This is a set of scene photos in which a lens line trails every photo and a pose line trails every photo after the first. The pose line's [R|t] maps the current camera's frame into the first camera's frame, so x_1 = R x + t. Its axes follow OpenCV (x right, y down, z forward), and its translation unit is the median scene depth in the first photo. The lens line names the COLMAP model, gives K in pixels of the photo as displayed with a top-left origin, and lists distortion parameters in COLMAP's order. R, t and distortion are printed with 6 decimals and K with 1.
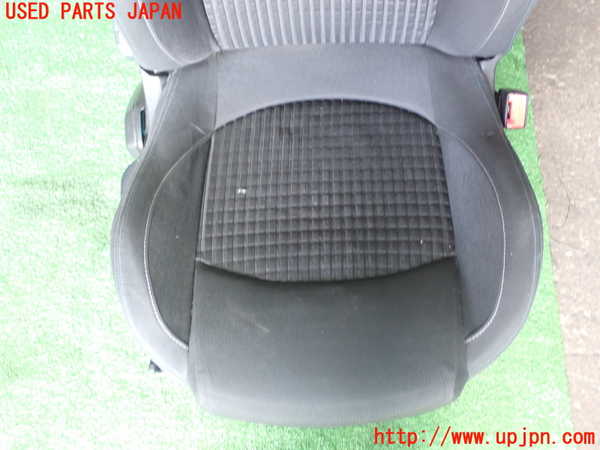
lens RADIAL K [[824.1, 0, 295.1], [0, 824.1, 227.5], [0, 0, 1]] dist [0.000975, 0.000000]
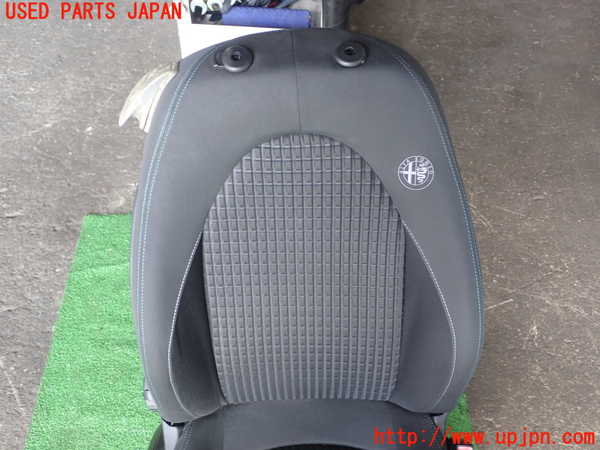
lens RADIAL K [[704.4, 0, 299.0], [0, 704.4, 225.9], [0, 0, 1]] dist [0.023812, 0.000000]
pose [[0.999058, 0.016375, 0.040196, -0.029254], [0.000165, 0.924668, -0.380775, -0.057598], [-0.043403, 0.380423, 0.923794, -0.103782]]
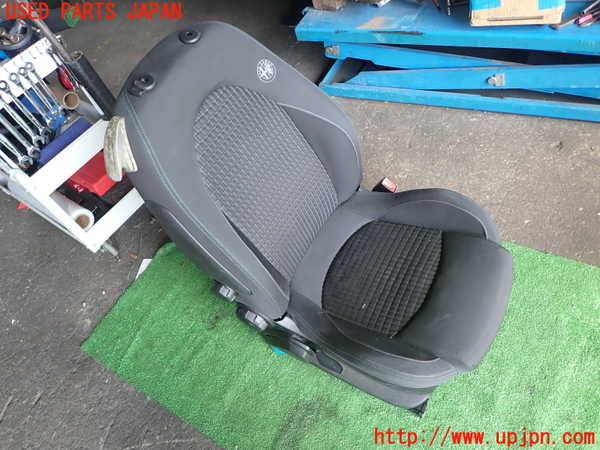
lens RADIAL K [[436.4, 0, 296.3], [0, 436.4, 225.5], [0, 0, 1]] dist [0.012377, -0.003259]
pose [[0.512862, -0.731568, 0.449200, -0.447709], [0.854599, 0.484718, -0.186303, -0.076925], [-0.081442, 0.479434, 0.873791, 0.032828]]
